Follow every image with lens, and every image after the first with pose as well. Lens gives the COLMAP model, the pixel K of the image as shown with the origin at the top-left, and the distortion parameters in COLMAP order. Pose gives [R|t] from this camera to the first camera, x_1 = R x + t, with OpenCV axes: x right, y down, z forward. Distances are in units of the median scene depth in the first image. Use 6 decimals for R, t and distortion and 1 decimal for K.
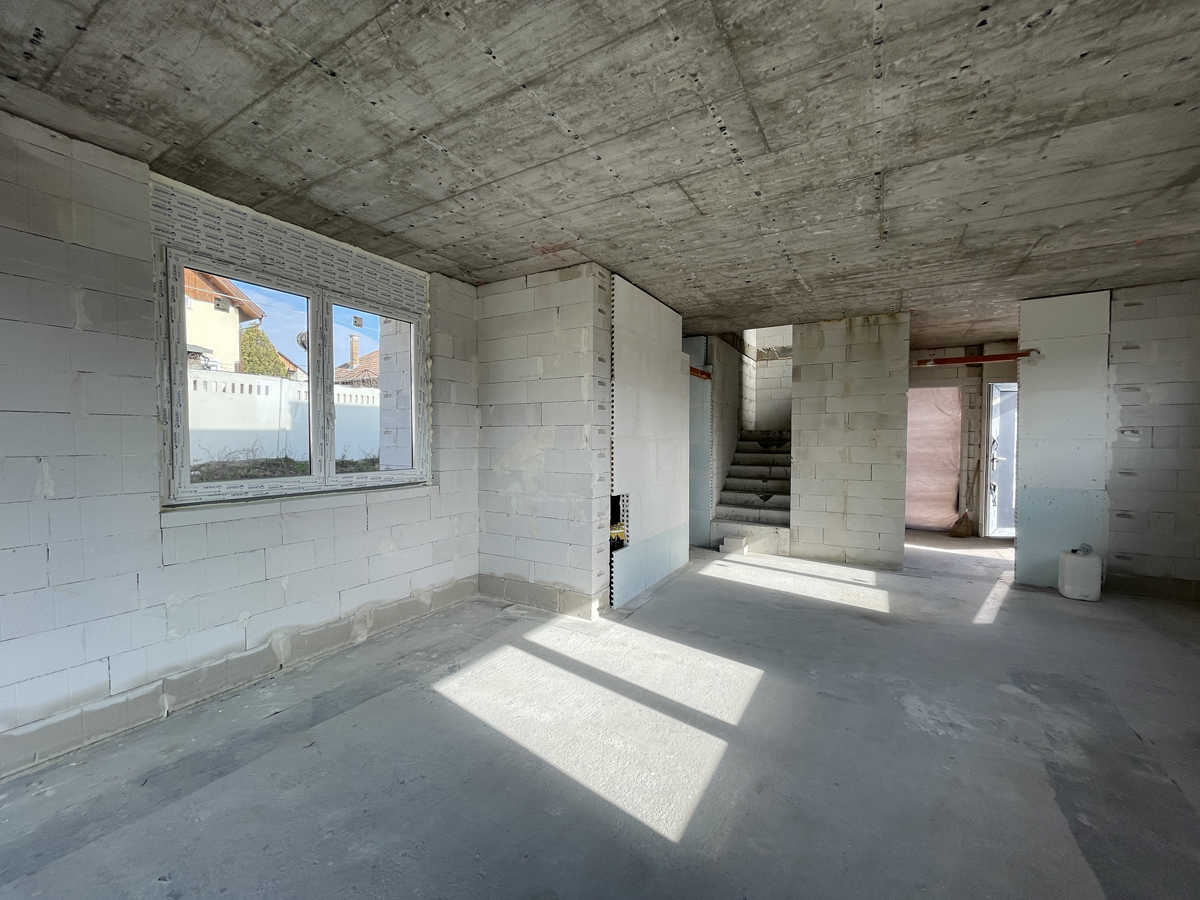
lens RADIAL K [[481.4, 0, 591.6], [0, 481.4, 448.9], [0, 0, 1]] dist [0.002451, -0.001708]
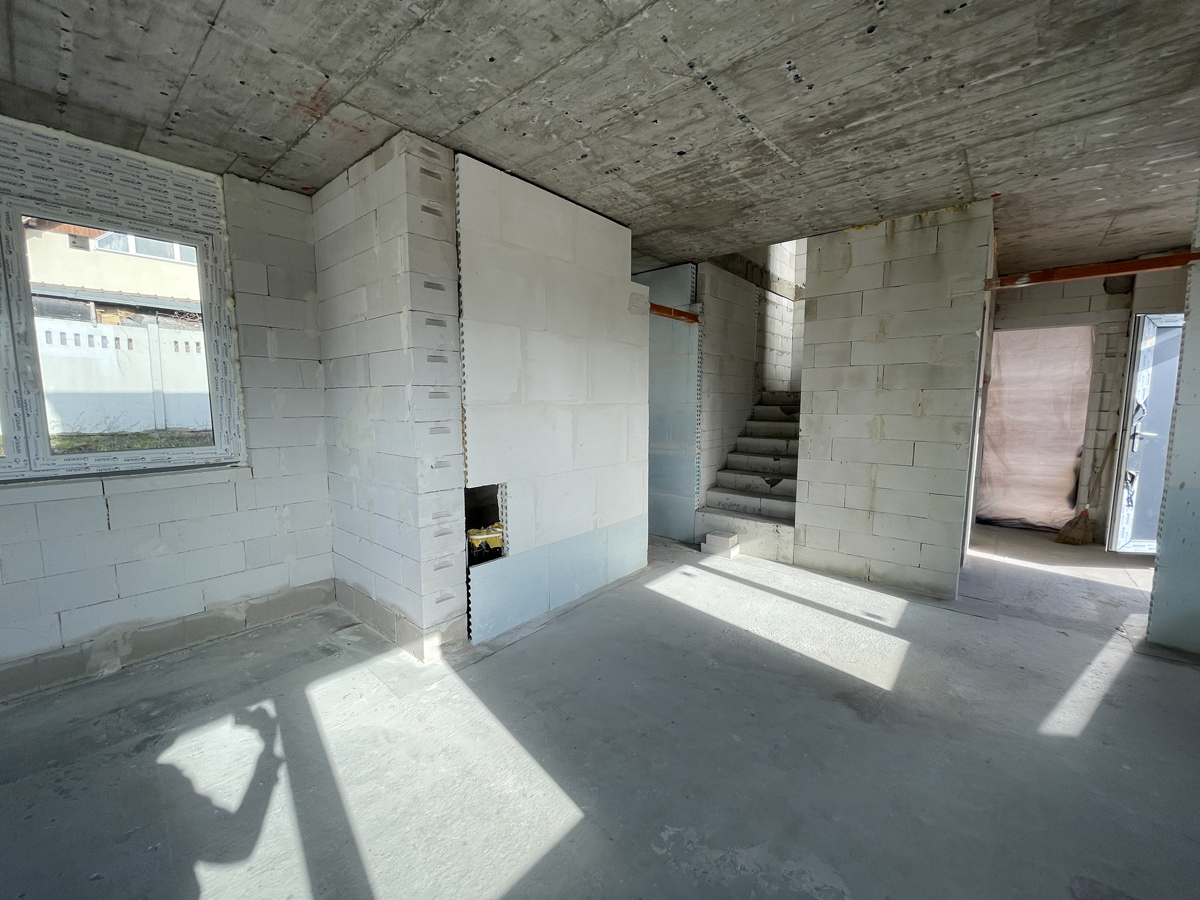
lens RADIAL K [[481.4, 0, 590.5], [0, 481.4, 450.1], [0, 0, 1]] dist [0.002451, -0.001708]
pose [[0.984529, 0.016692, -0.174423, 0.338963], [-0.002218, 0.996559, 0.082852, -0.015246], [0.175206, -0.081183, 0.981179, 0.350906]]
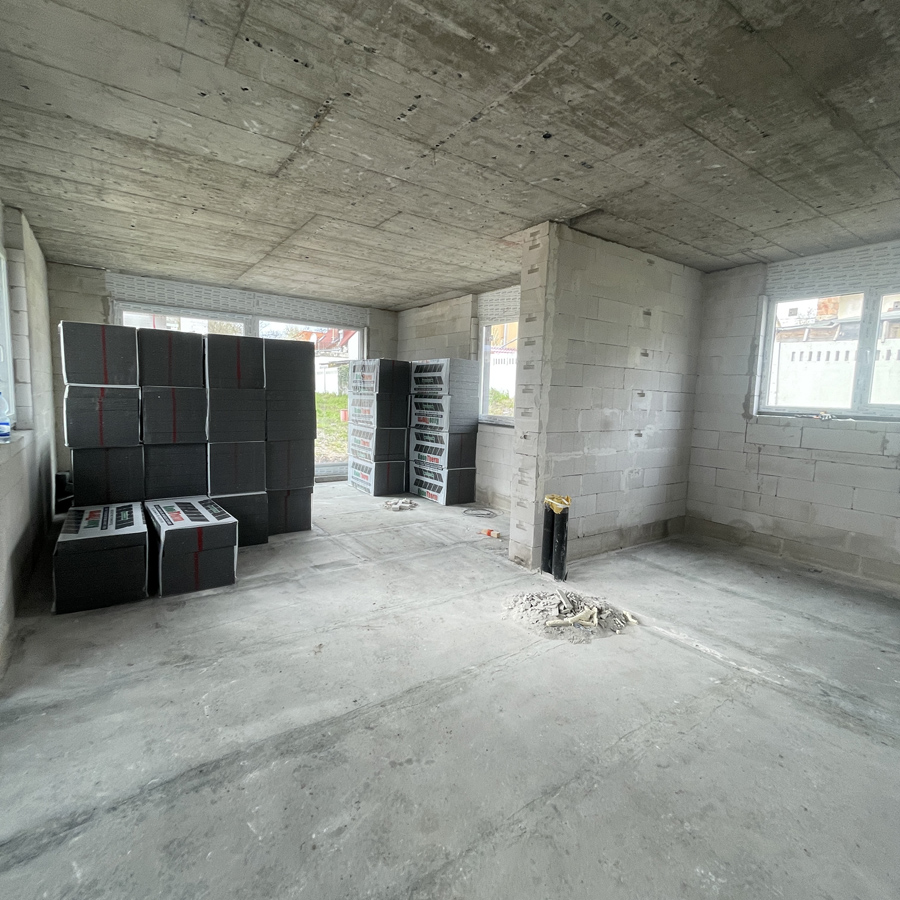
lens RADIAL K [[479.9, 0, 446.0], [0, 479.9, 447.5], [0, 0, 1]] dist [0.003099, -0.003087]
pose [[-0.406580, 0.084687, -0.909682, 0.993949], [-0.055544, 0.991562, 0.117135, -0.026716], [0.911925, 0.098152, -0.398445, 1.212878]]
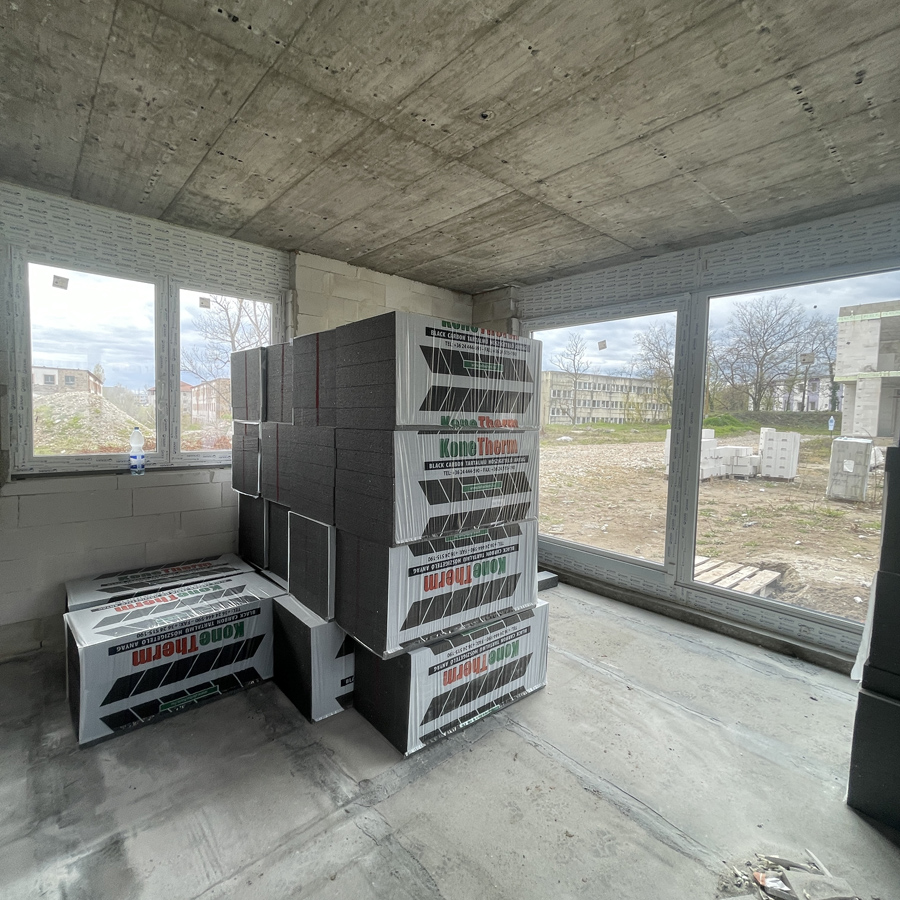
lens RADIAL K [[479.9, 0, 448.8], [0, 479.9, 444.1], [0, 0, 1]] dist [0.003099, -0.003087]
pose [[-0.955202, -0.044475, 0.292595, -0.157814], [-0.018795, 0.995764, 0.090000, -0.040607], [-0.295359, 0.080469, -0.951992, 0.880232]]
